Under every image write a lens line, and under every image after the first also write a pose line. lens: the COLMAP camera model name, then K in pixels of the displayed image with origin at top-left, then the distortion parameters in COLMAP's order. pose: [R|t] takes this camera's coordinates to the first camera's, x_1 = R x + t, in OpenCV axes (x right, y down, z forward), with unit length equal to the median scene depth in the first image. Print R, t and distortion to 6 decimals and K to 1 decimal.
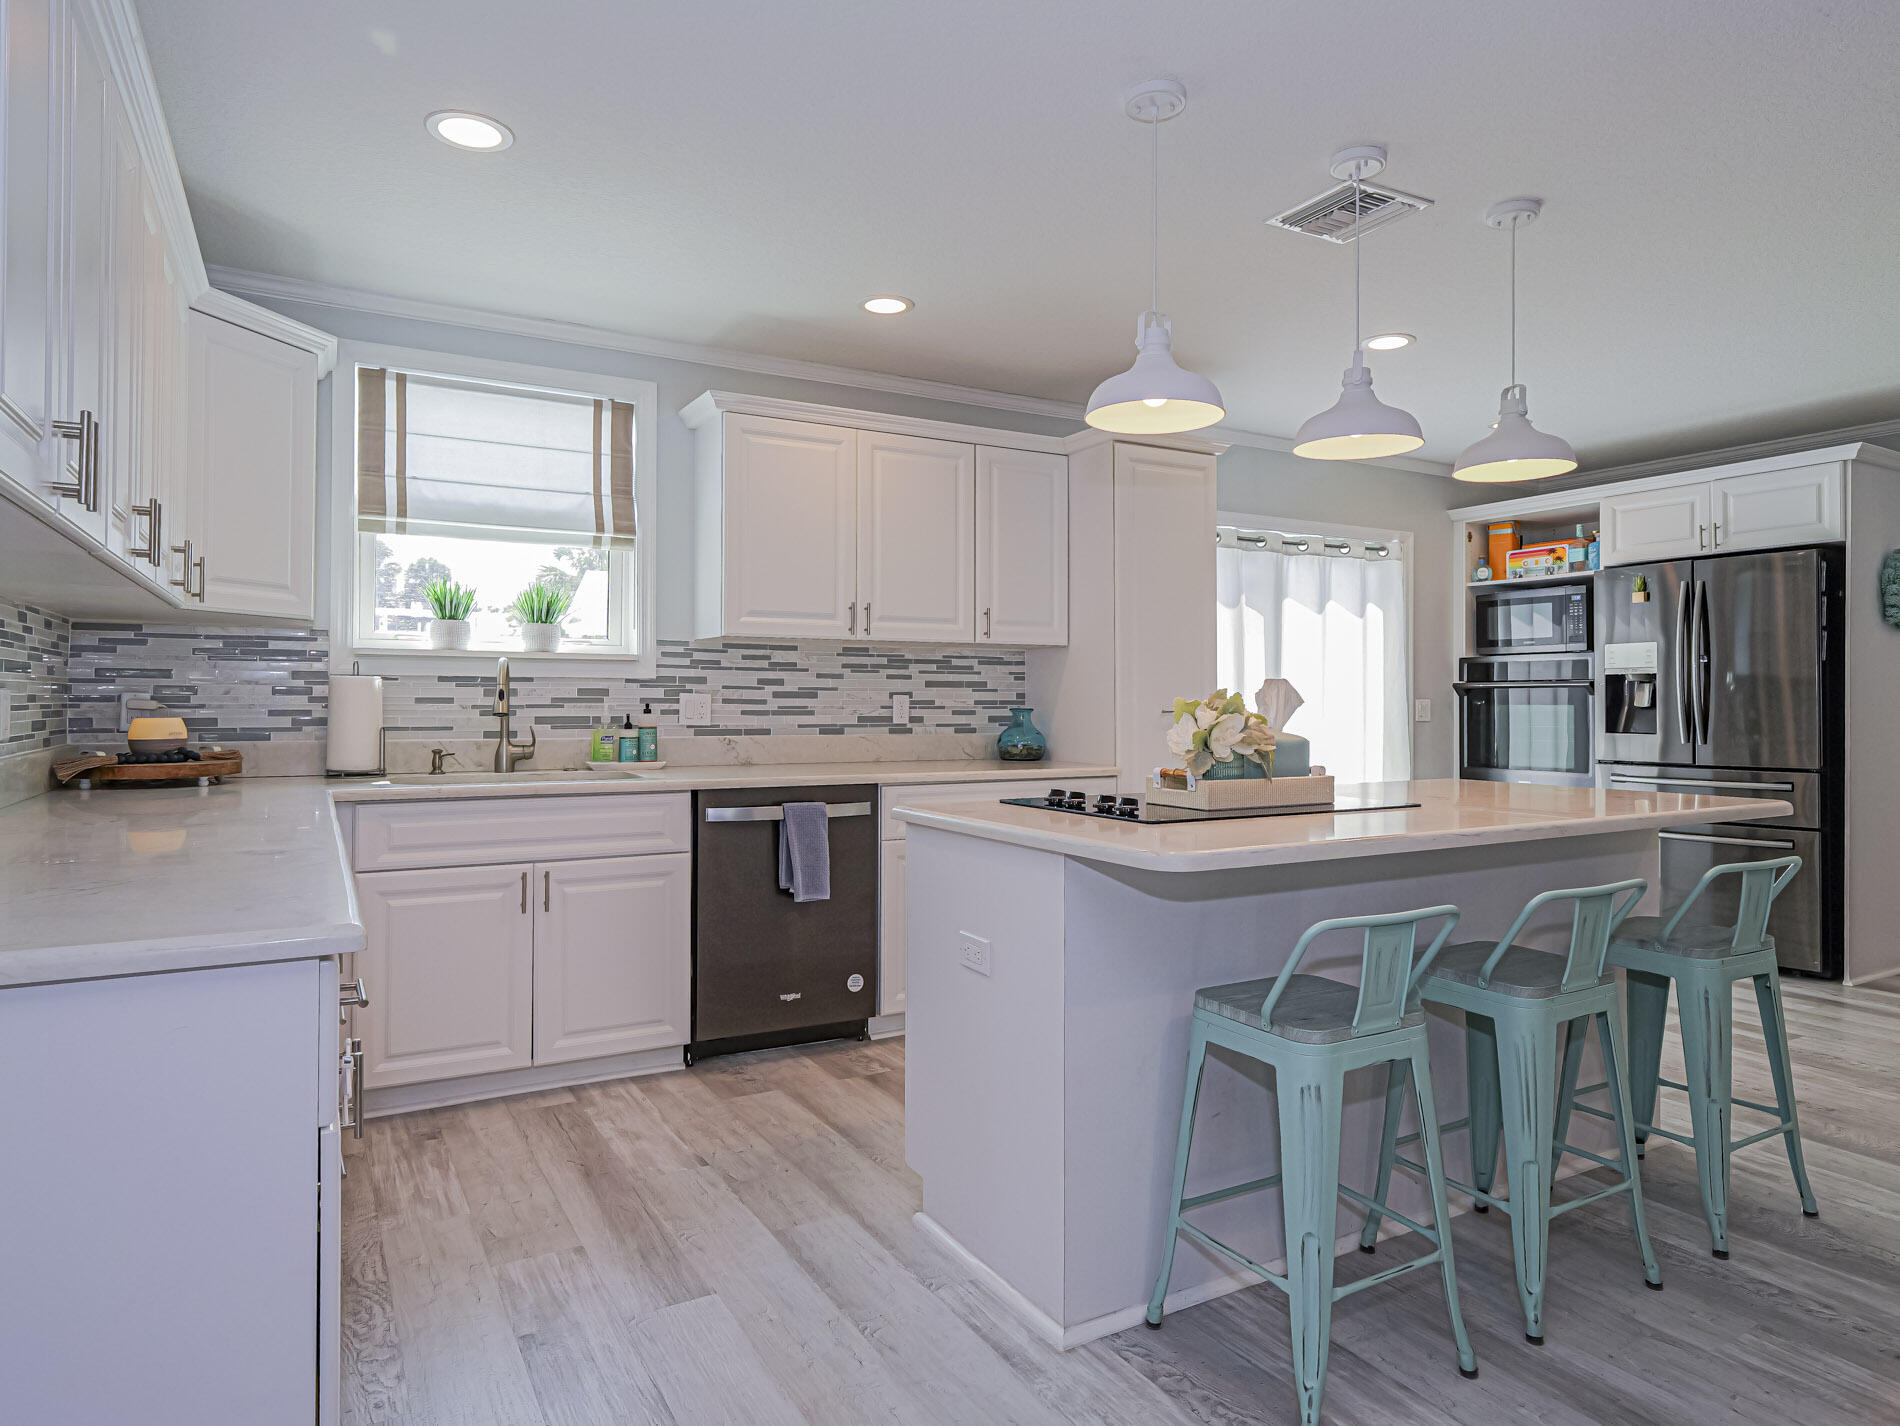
lens RADIAL K [[1126.0, 0, 944.8], [0, 1126.0, 692.7], [0, 0, 1]] dist [0.001914, -0.000091]
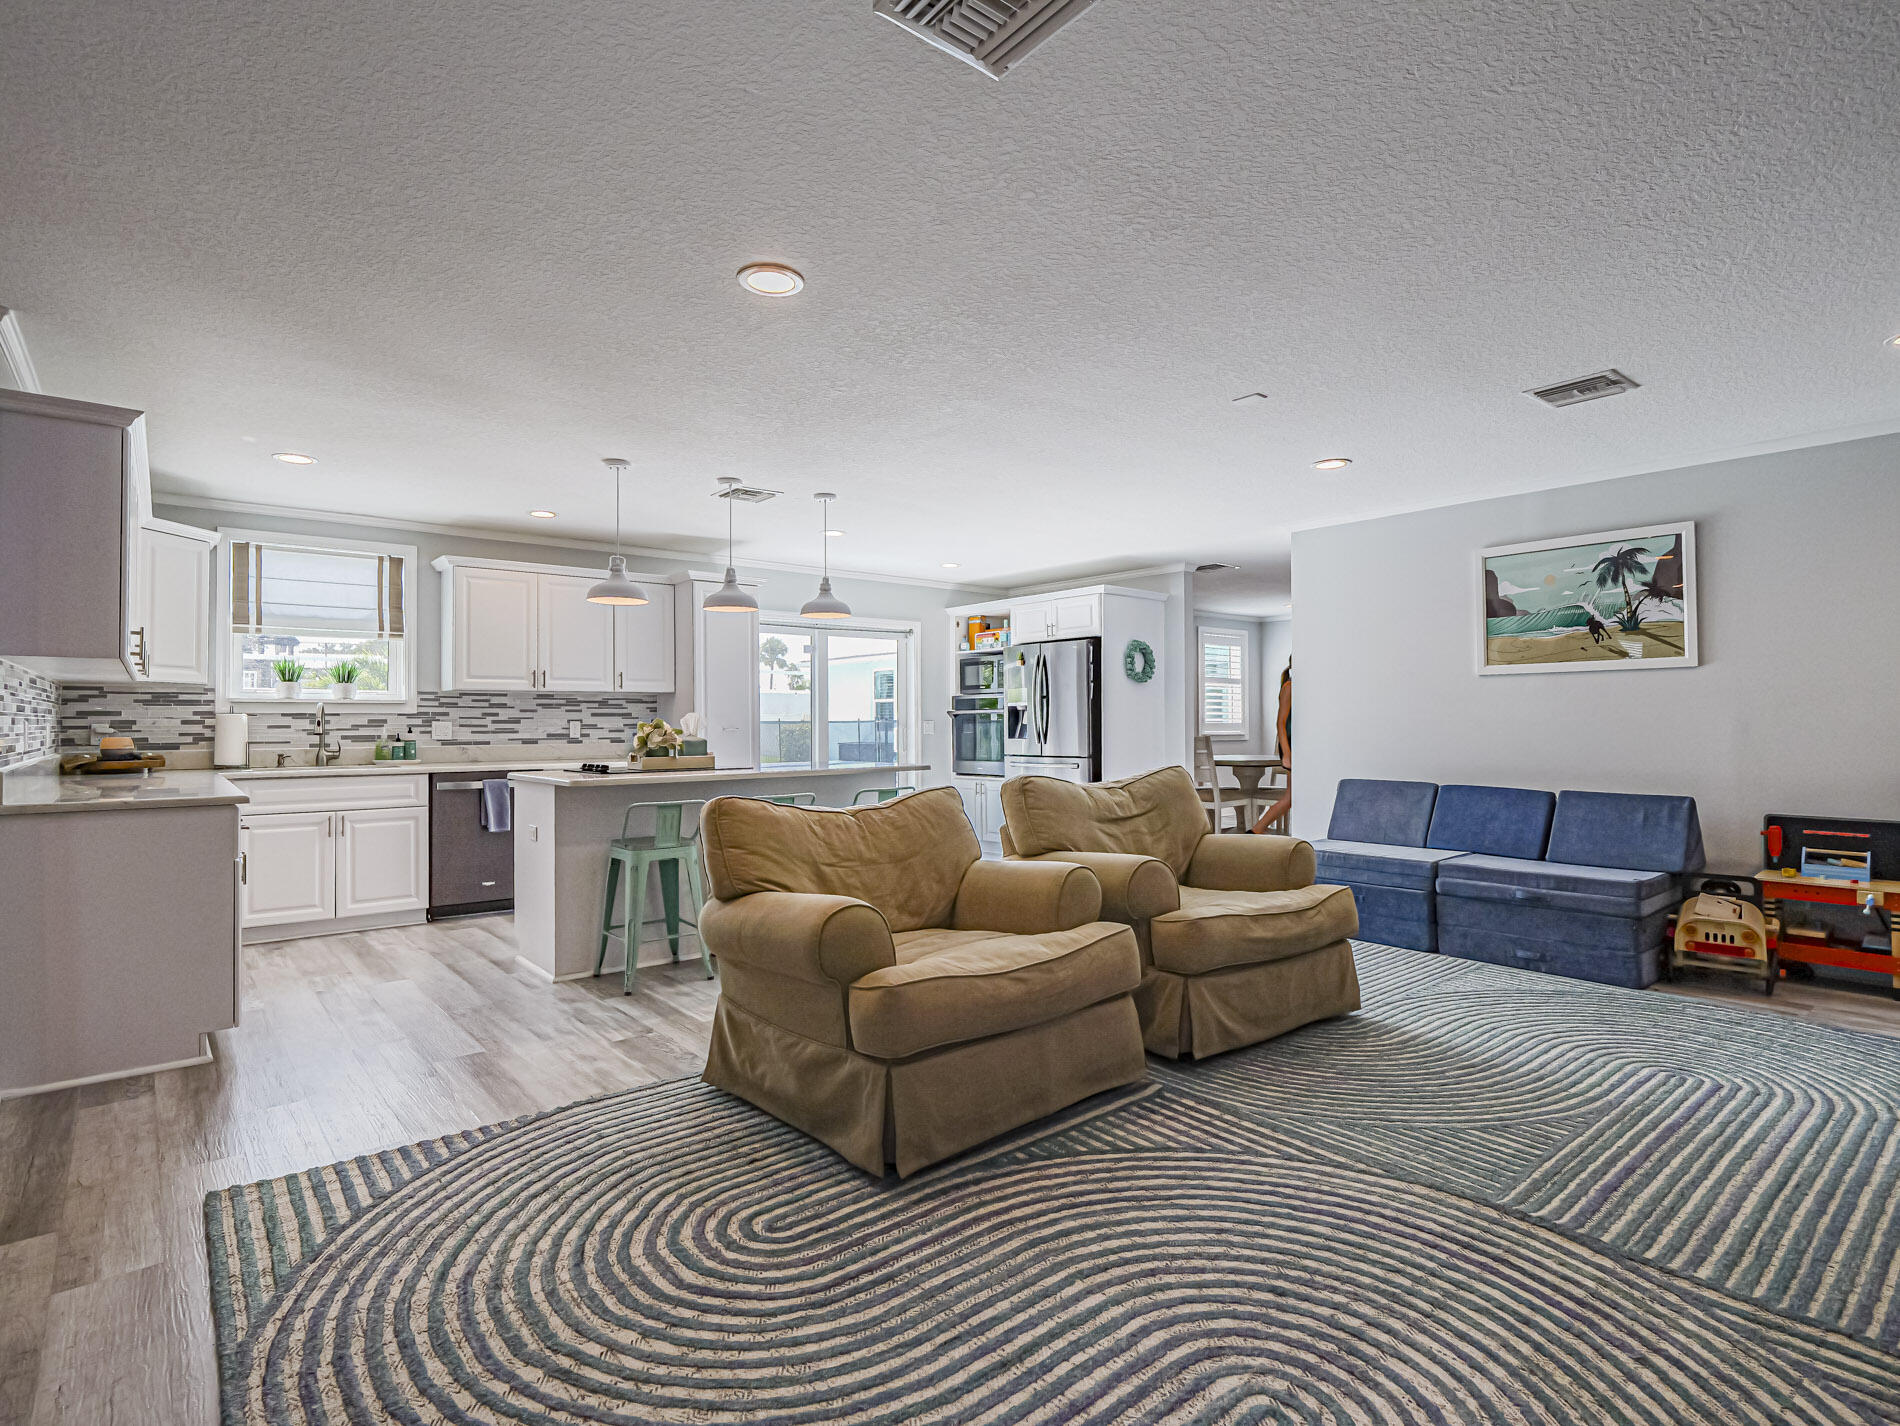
lens RADIAL K [[964.0, 0, 950.0], [0, 964.0, 713.0], [0, 0, 1]] dist [-0.009761, -0.000741]
pose [[0.984634, -0.007179, 0.174482, 0.316385], [0.007777, 0.999966, -0.002747, -0.002459], [-0.174456, 0.004062, 0.984657, -0.657641]]
